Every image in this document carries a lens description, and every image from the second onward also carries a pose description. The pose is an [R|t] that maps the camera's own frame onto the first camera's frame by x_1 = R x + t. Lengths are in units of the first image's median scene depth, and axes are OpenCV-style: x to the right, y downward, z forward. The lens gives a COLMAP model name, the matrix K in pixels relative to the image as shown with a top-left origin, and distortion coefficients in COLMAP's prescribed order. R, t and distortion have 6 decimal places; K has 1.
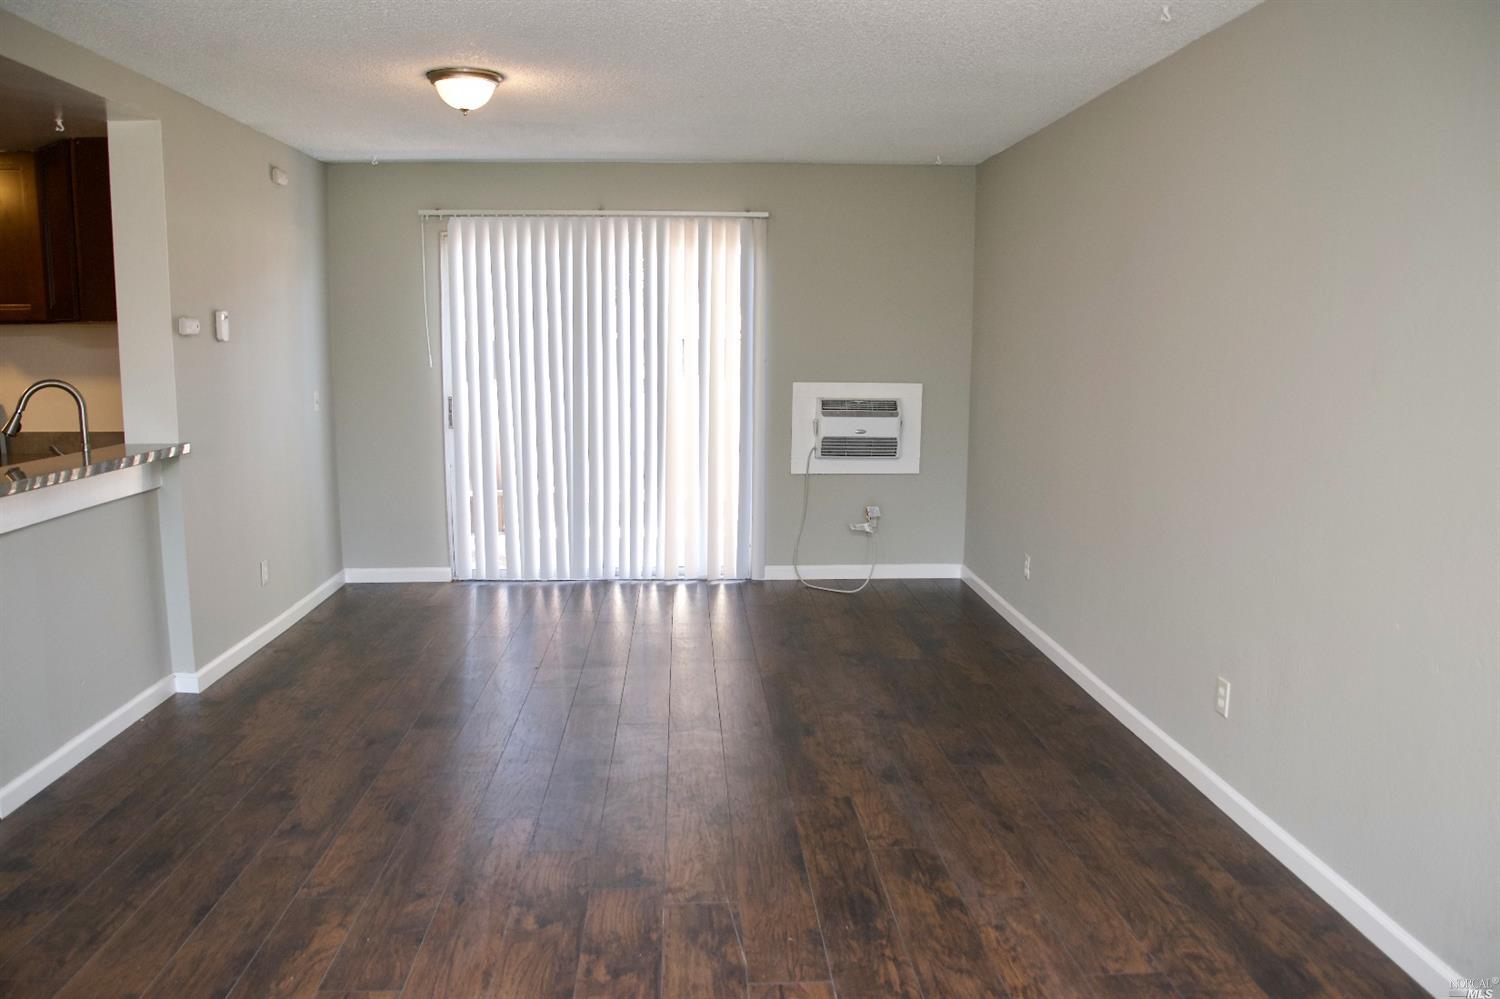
lens RADIAL K [[1111.0, 0, 742.8], [0, 1111.0, 514.9], [0, 0, 1]] dist [-0.123428, 0.077155]
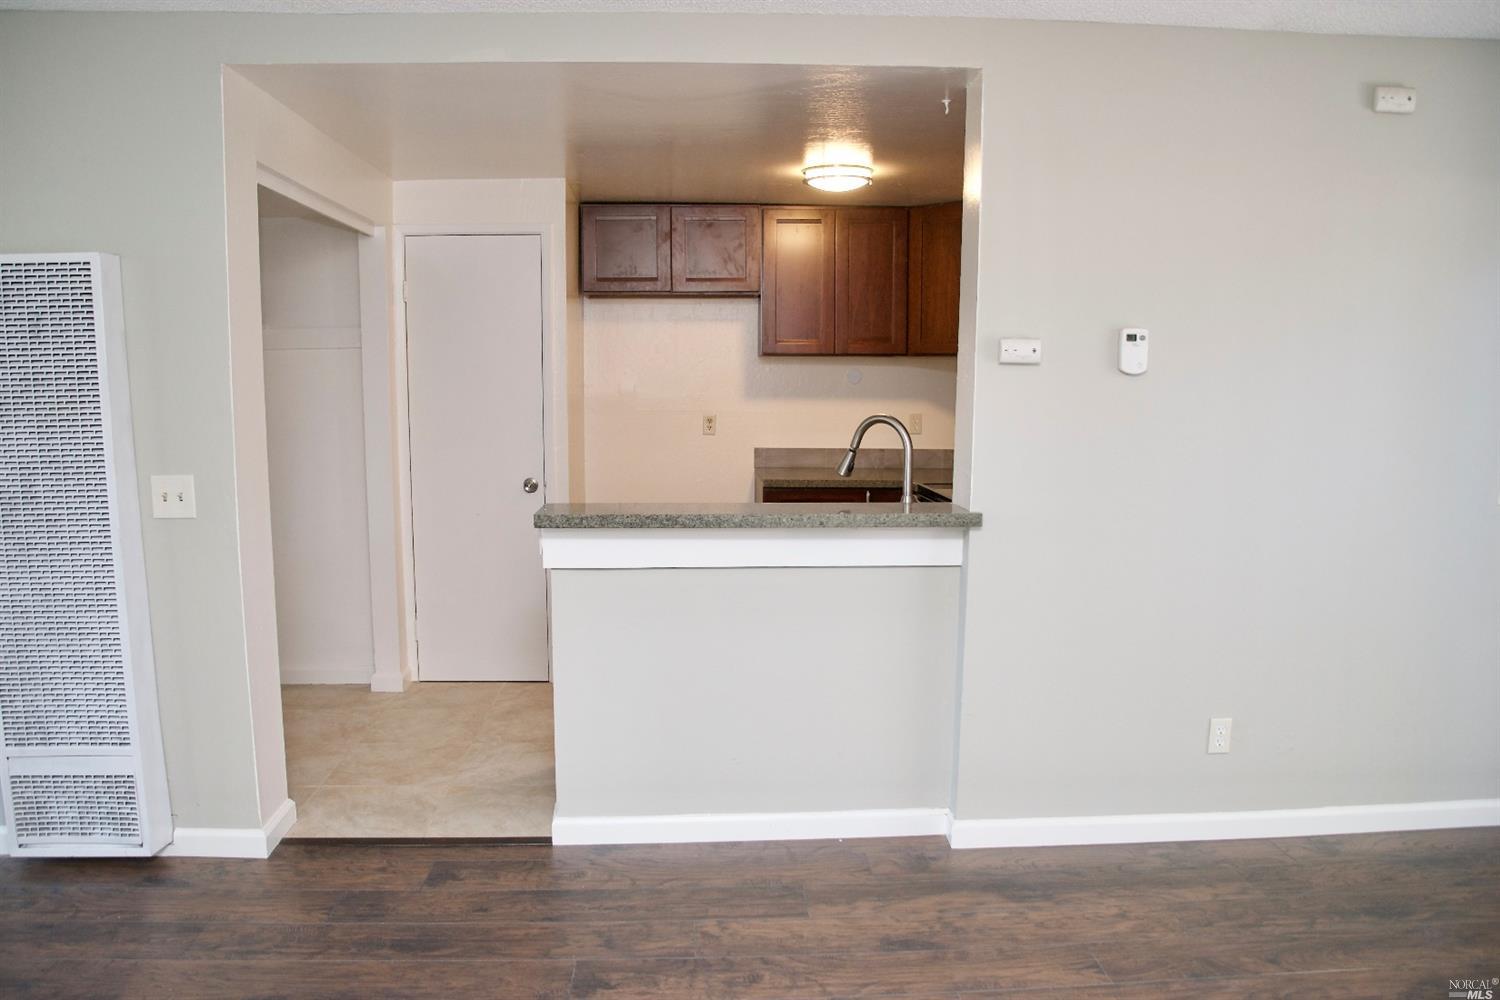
lens RADIAL K [[1129.6, 0, 737.5], [0, 1129.6, 512.2], [0, 0, 1]] dist [-0.126138, 0.076090]
pose [[-0.000835, 0.128713, -0.991682, 0.247800], [-0.160983, 0.978730, 0.127167, -0.149097], [0.986957, 0.159750, 0.019904, 0.903671]]
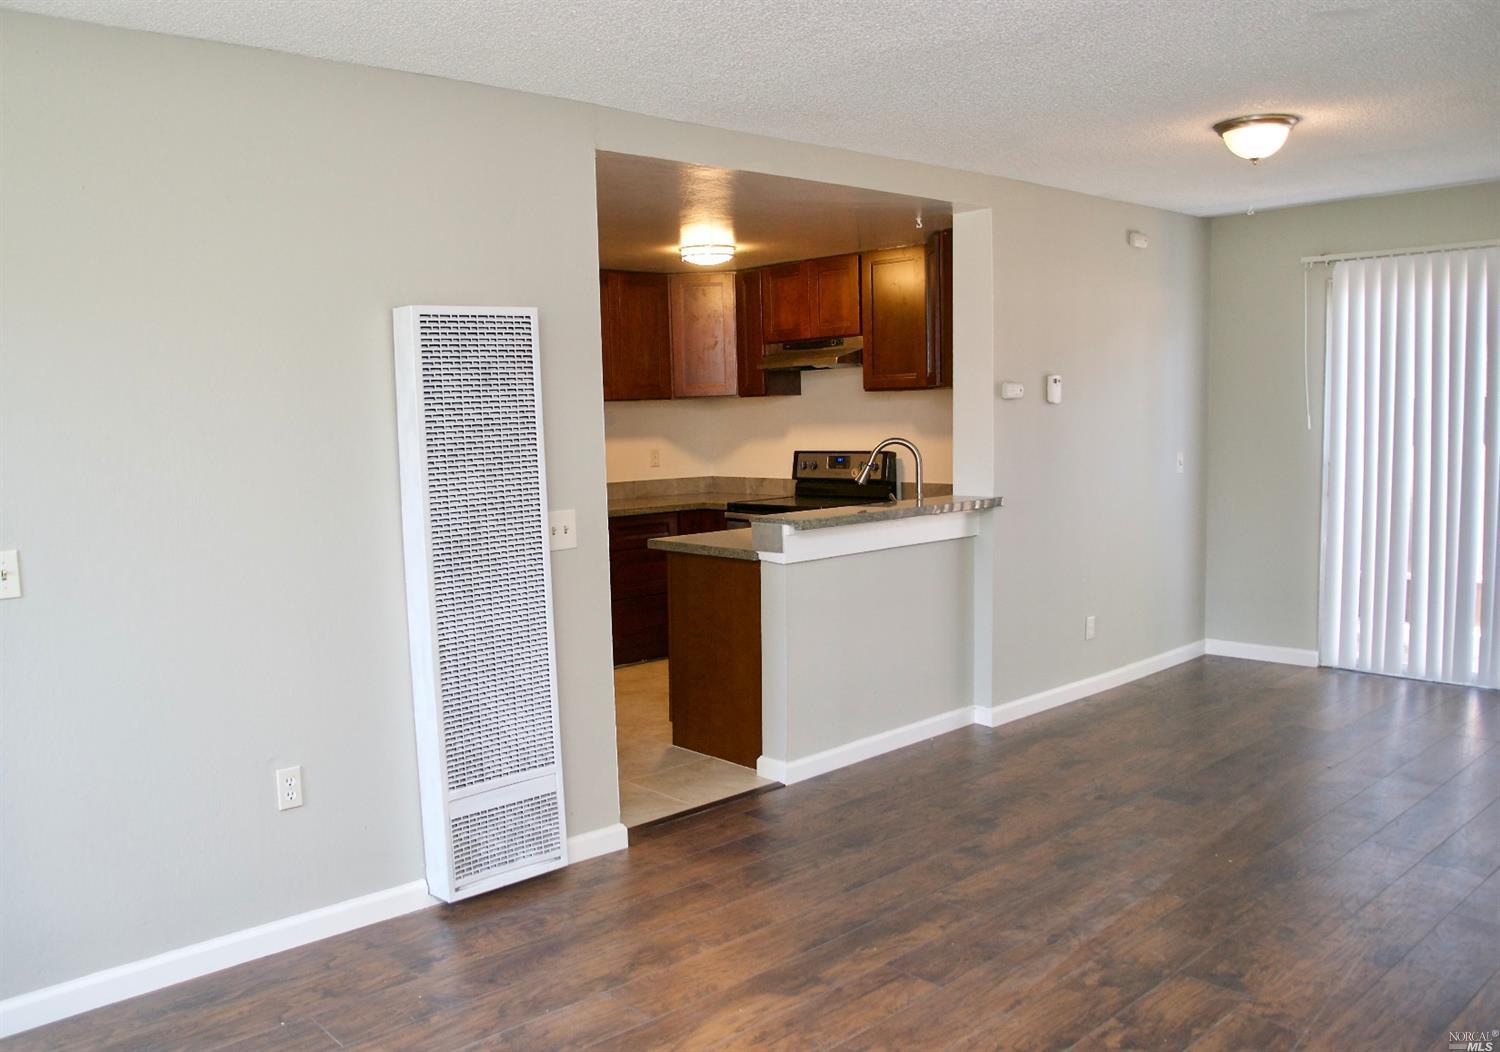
lens RADIAL K [[1219.8, 0, 697.9], [0, 1219.8, 543.0], [0, 0, 1]] dist [-0.113265, 0.049370]
pose [[0.617727, 0.064513, -0.783742, 0.285969], [-0.093395, 0.995594, 0.008339, -0.001823], [0.780827, 0.068046, 0.621030, 0.001511]]
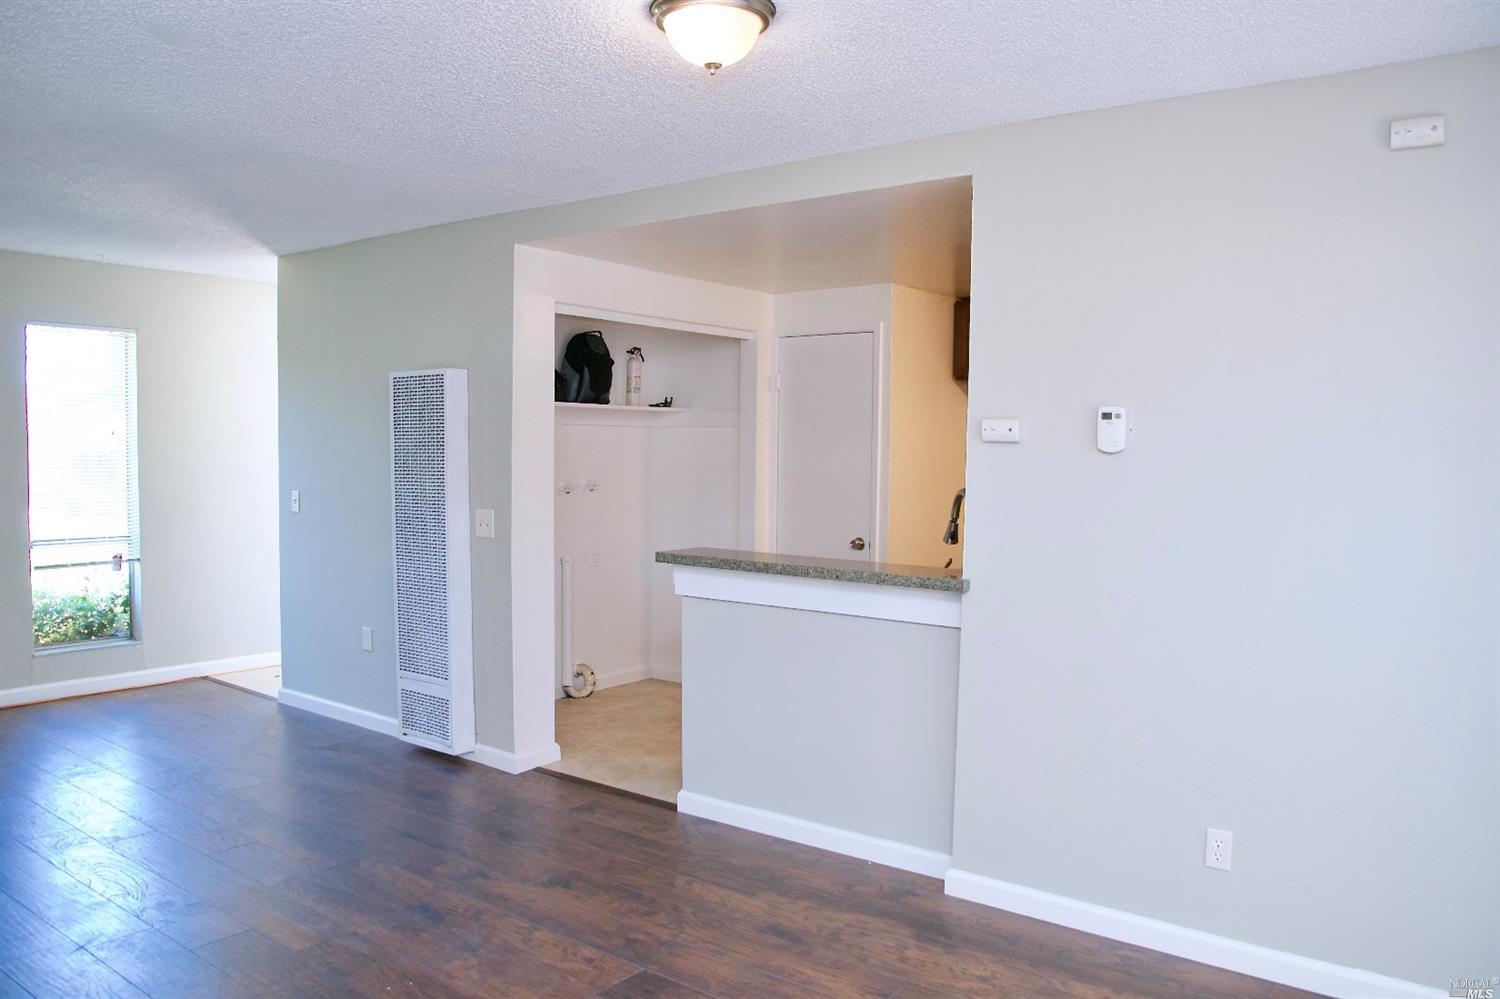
lens RADIAL K [[1111.0, 0, 742.8], [0, 1111.0, 514.9], [0, 0, 1]] dist [-0.123428, 0.077155]
pose [[-0.647640, 0.040323, -0.760879, 0.208225], [-0.132446, 0.977439, 0.164534, -0.242628], [0.750347, 0.207334, -0.627688, 1.498254]]
